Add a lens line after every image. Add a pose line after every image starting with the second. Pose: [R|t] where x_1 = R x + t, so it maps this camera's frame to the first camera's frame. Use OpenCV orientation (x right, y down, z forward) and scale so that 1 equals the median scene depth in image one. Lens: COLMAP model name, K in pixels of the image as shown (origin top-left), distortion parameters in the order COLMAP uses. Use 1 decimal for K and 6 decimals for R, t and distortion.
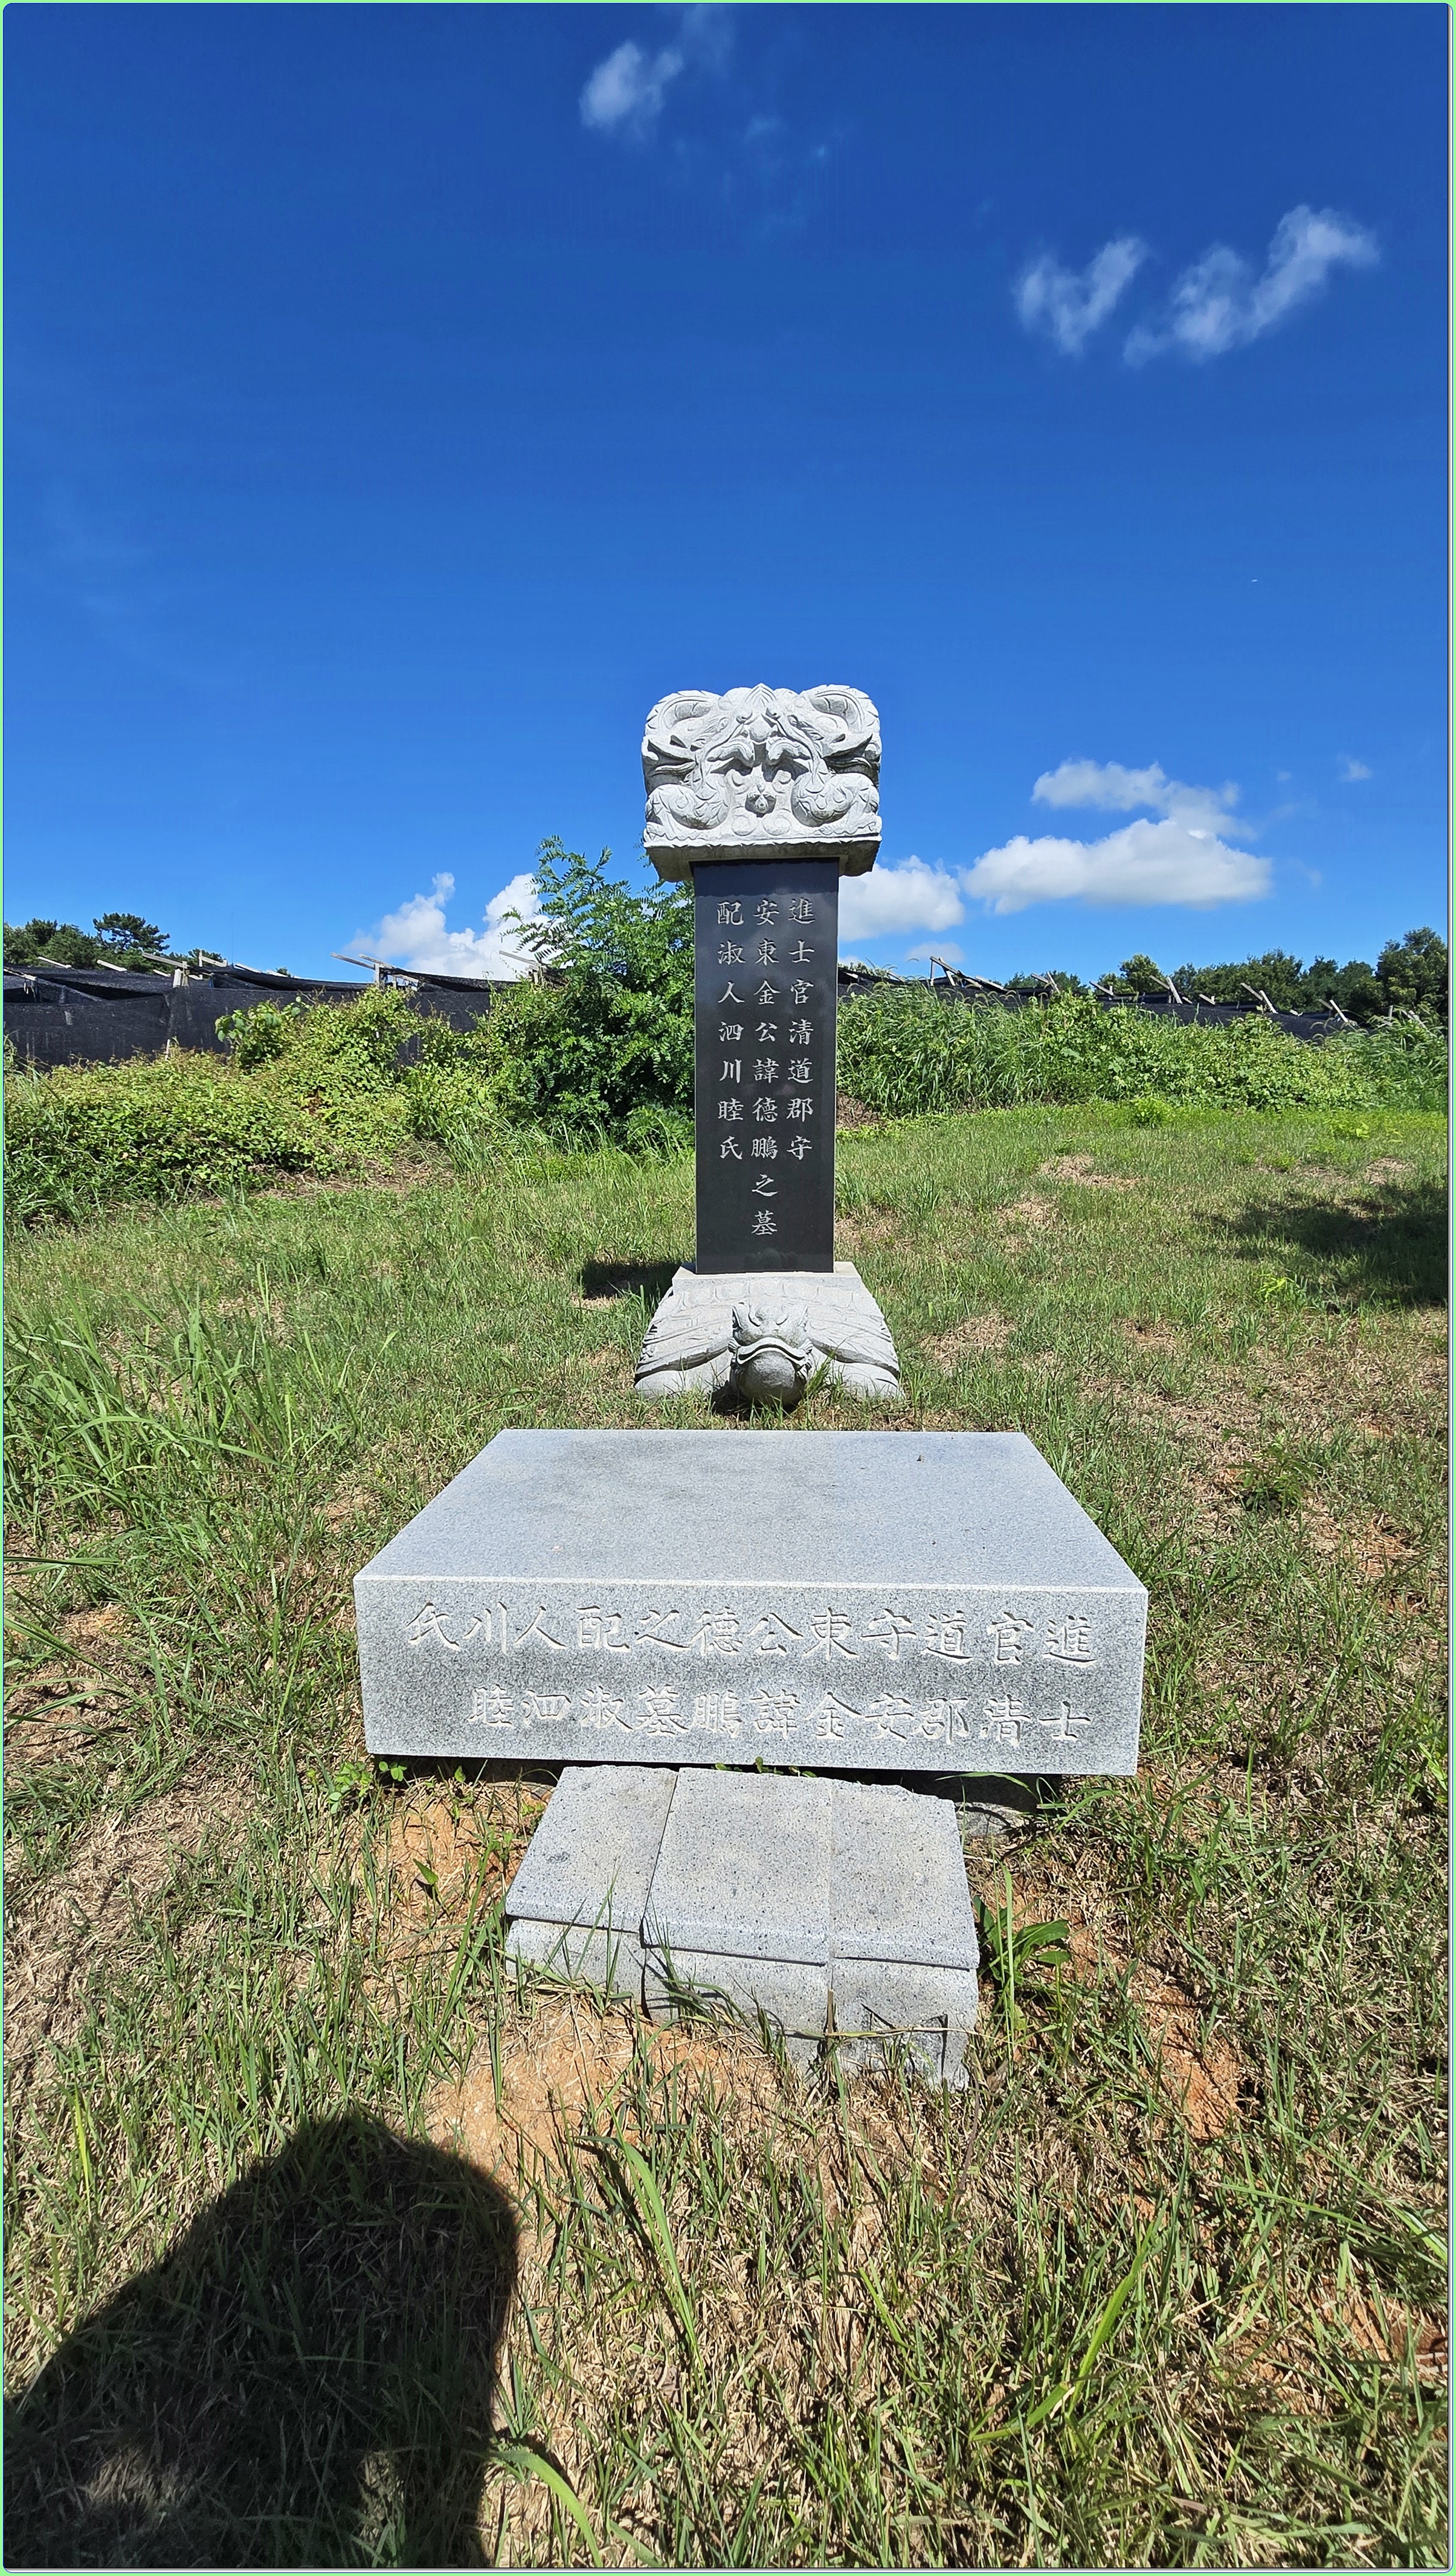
lens RADIAL K [[1035.5, 0, 713.1], [0, 1035.5, 1290.0], [0, 0, 1]] dist [-0.001244, 0.000039]
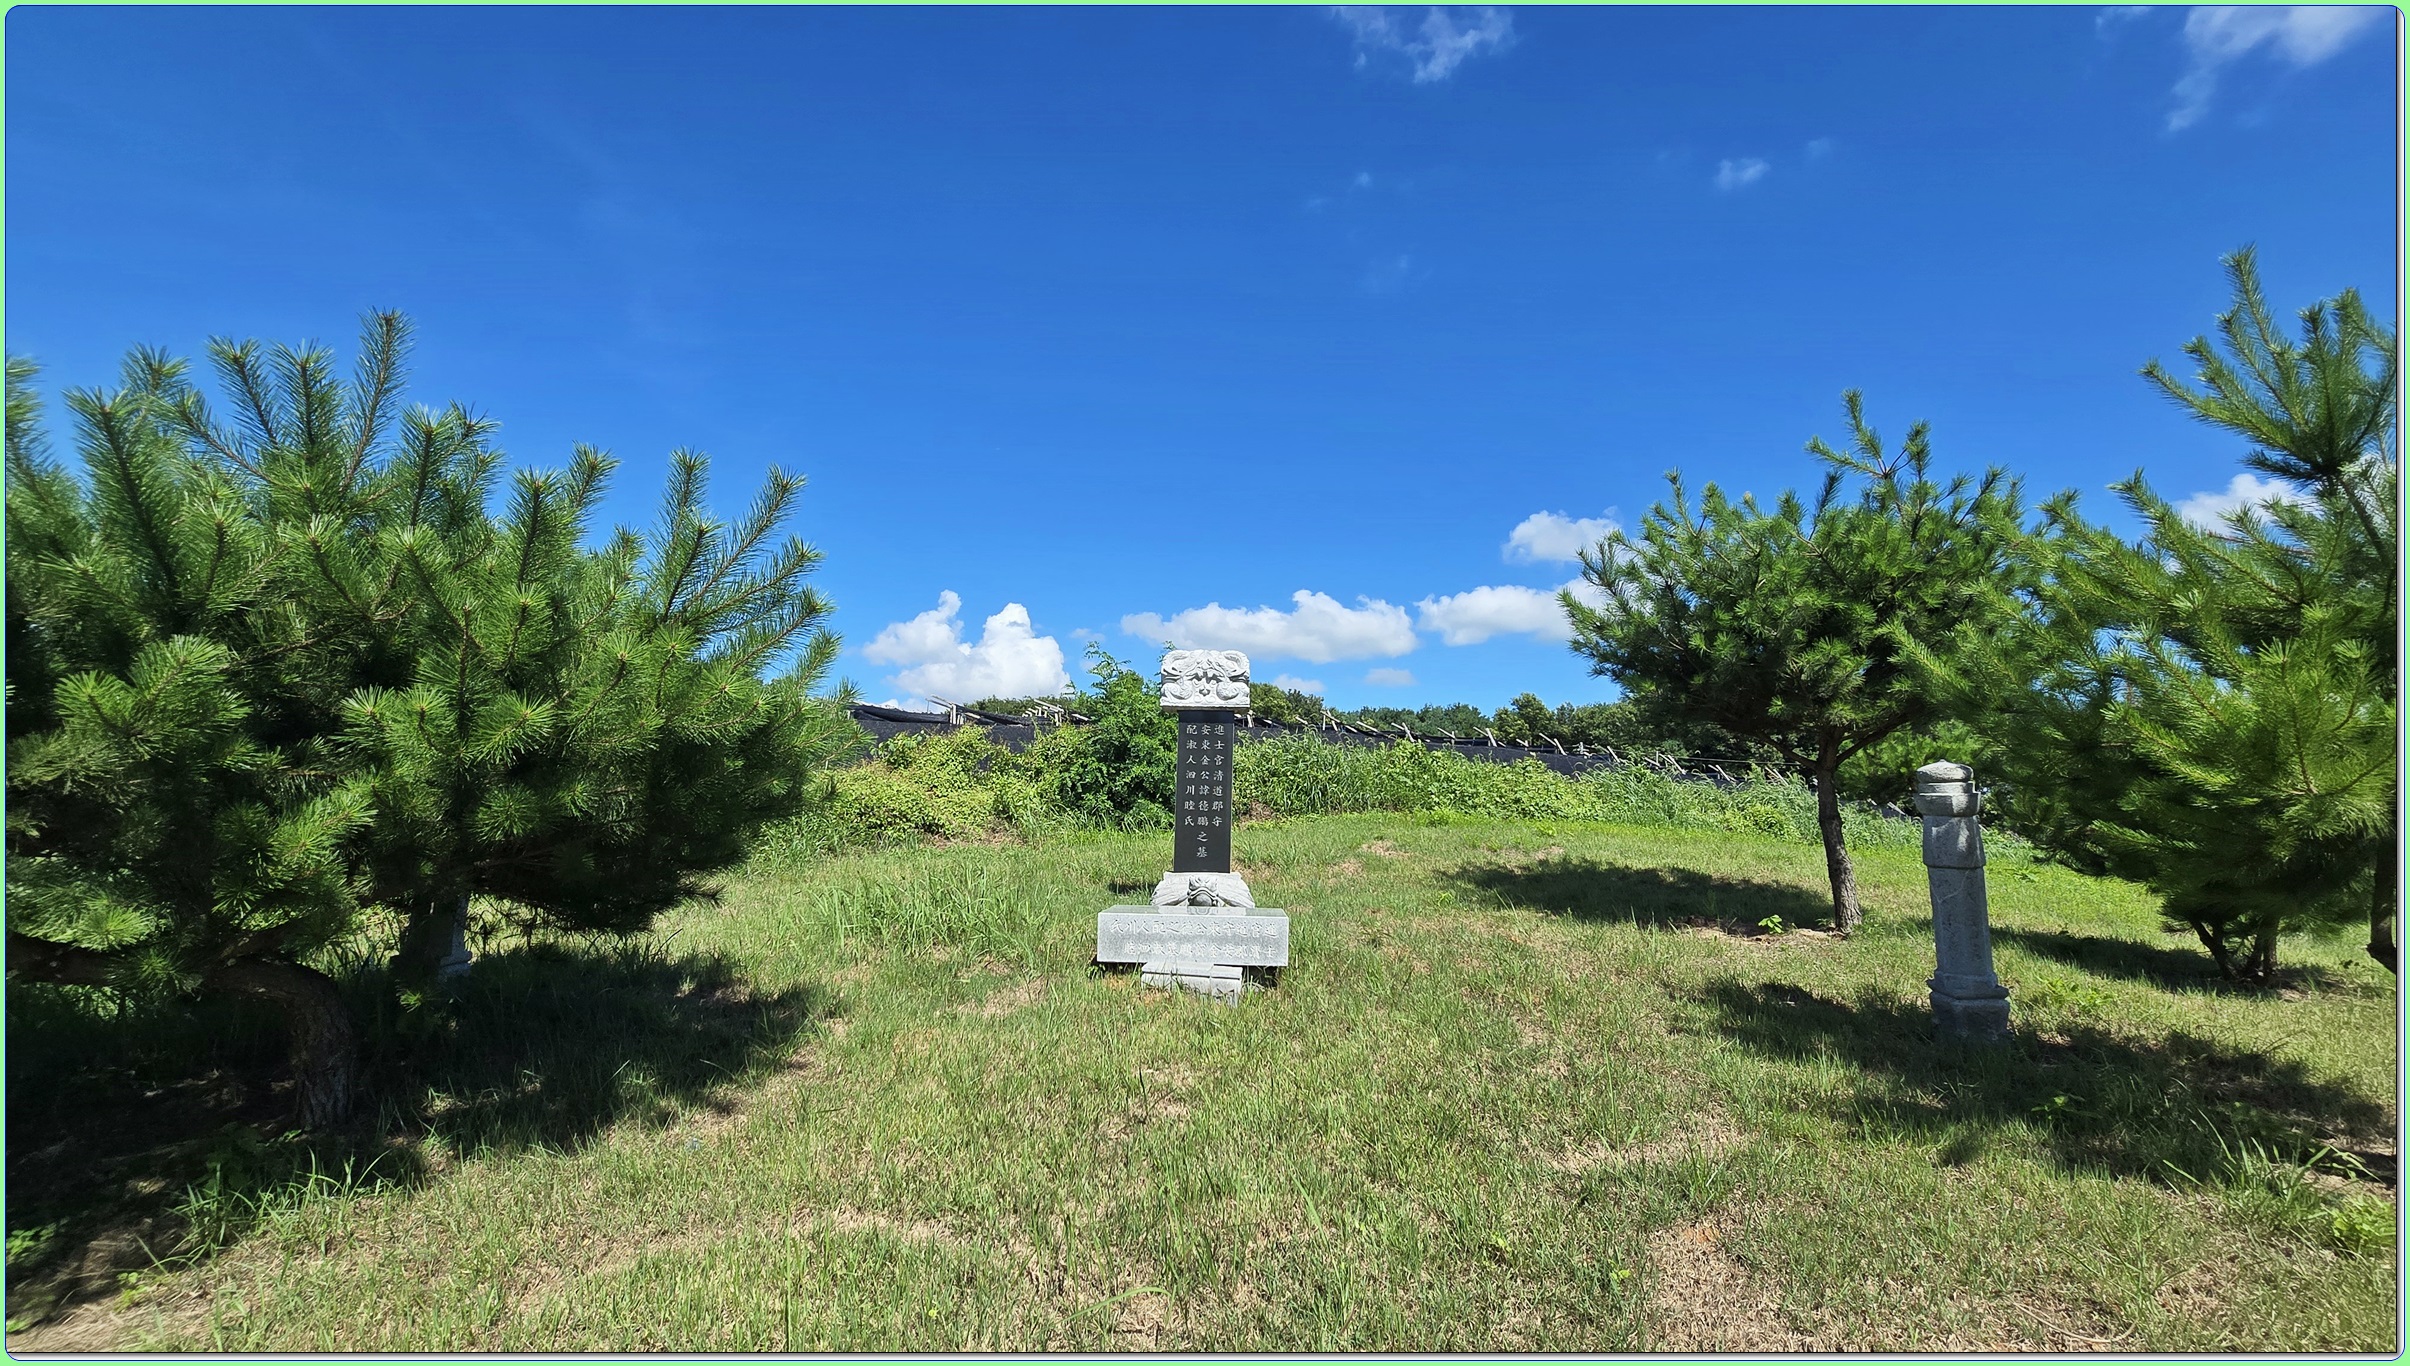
lens RADIAL K [[963.3, 0, 1197.5], [0, 963.3, 696.4], [0, 0, 1]] dist [-0.001575, -0.000002]
pose [[0.998727, 0.037478, 0.033749, -0.053885], [-0.026195, 0.957305, -0.287892, 0.249373], [-0.043098, 0.286641, 0.957068, -1.331893]]
